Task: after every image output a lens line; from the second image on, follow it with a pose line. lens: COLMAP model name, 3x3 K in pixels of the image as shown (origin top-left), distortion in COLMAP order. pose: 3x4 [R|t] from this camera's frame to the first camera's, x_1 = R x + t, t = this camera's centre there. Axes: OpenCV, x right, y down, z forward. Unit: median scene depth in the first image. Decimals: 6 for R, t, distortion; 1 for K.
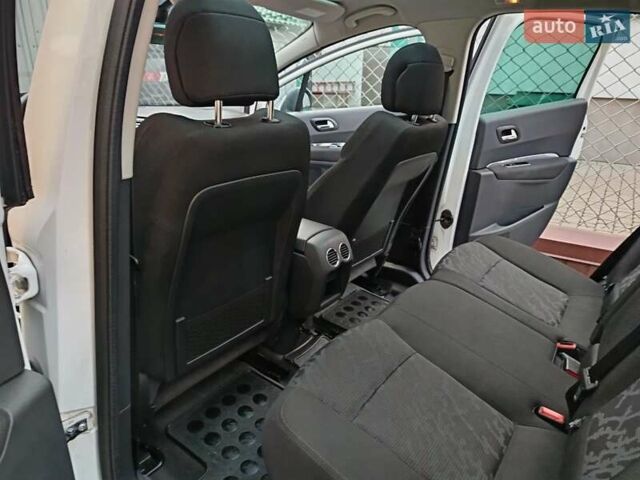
lens RADIAL K [[432.8, 0, 319.6], [0, 432.8, 231.8], [0, 0, 1]] dist [-0.005367, -0.001001]
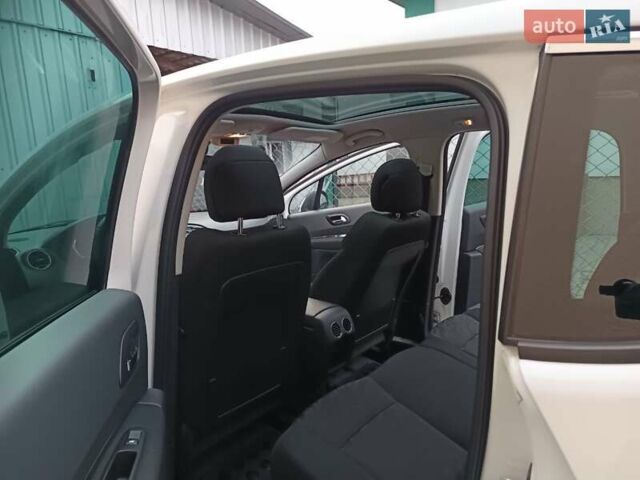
lens RADIAL K [[432.8, 0, 319.6], [0, 432.8, 231.8], [0, 0, 1]] dist [-0.005367, -0.001001]
pose [[0.995307, -0.048168, -0.083928, 0.085681], [0.030887, 0.980079, -0.196190, 0.022519], [0.091706, 0.192677, 0.976968, -0.221712]]
